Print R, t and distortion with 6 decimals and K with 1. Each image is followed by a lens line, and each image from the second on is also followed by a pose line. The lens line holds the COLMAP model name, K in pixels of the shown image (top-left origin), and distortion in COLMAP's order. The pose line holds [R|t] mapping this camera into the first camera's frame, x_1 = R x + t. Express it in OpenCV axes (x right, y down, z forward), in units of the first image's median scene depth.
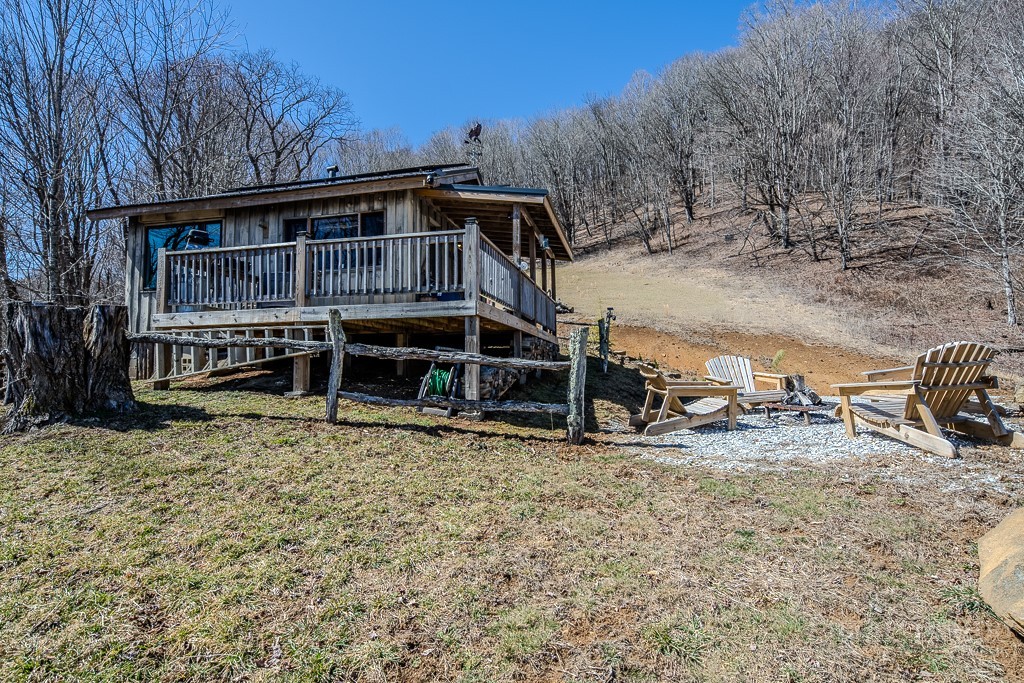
lens RADIAL K [[505.8, 0, 516.1], [0, 505.8, 341.6], [0, 0, 1]] dist [0.001441, -0.004931]
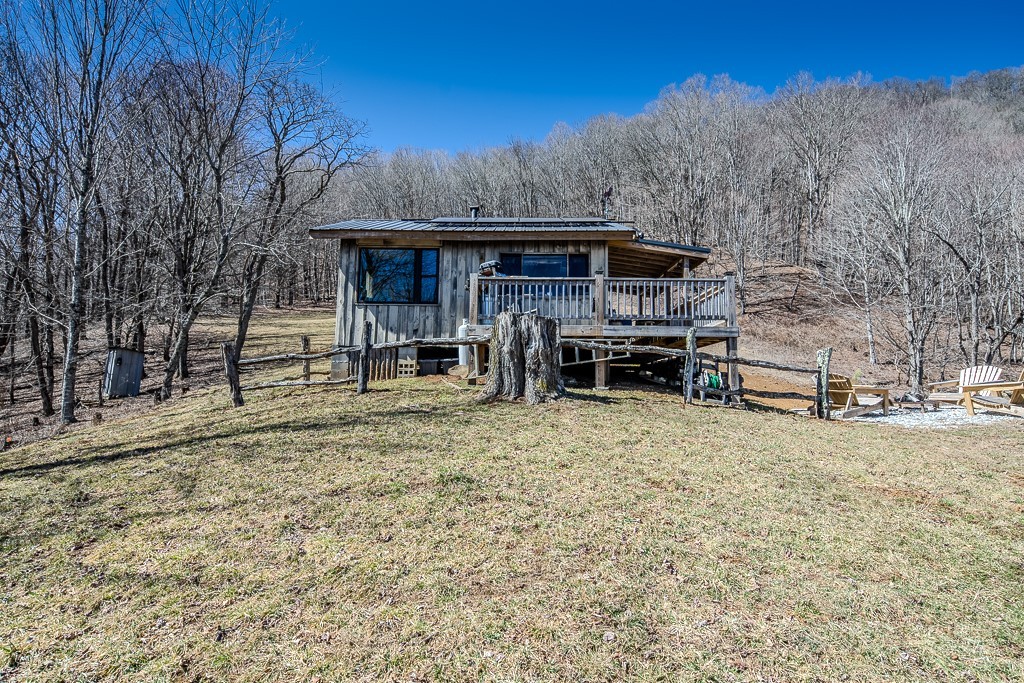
lens RADIAL K [[505.8, 0, 516.1], [0, 505.8, 341.6], [0, 0, 1]] dist [0.001441, -0.004931]
pose [[0.975029, 0.042902, 0.217892, -0.670951], [-0.030829, 0.997811, -0.058509, 0.044054], [-0.219925, 0.050331, 0.974217, -0.195646]]
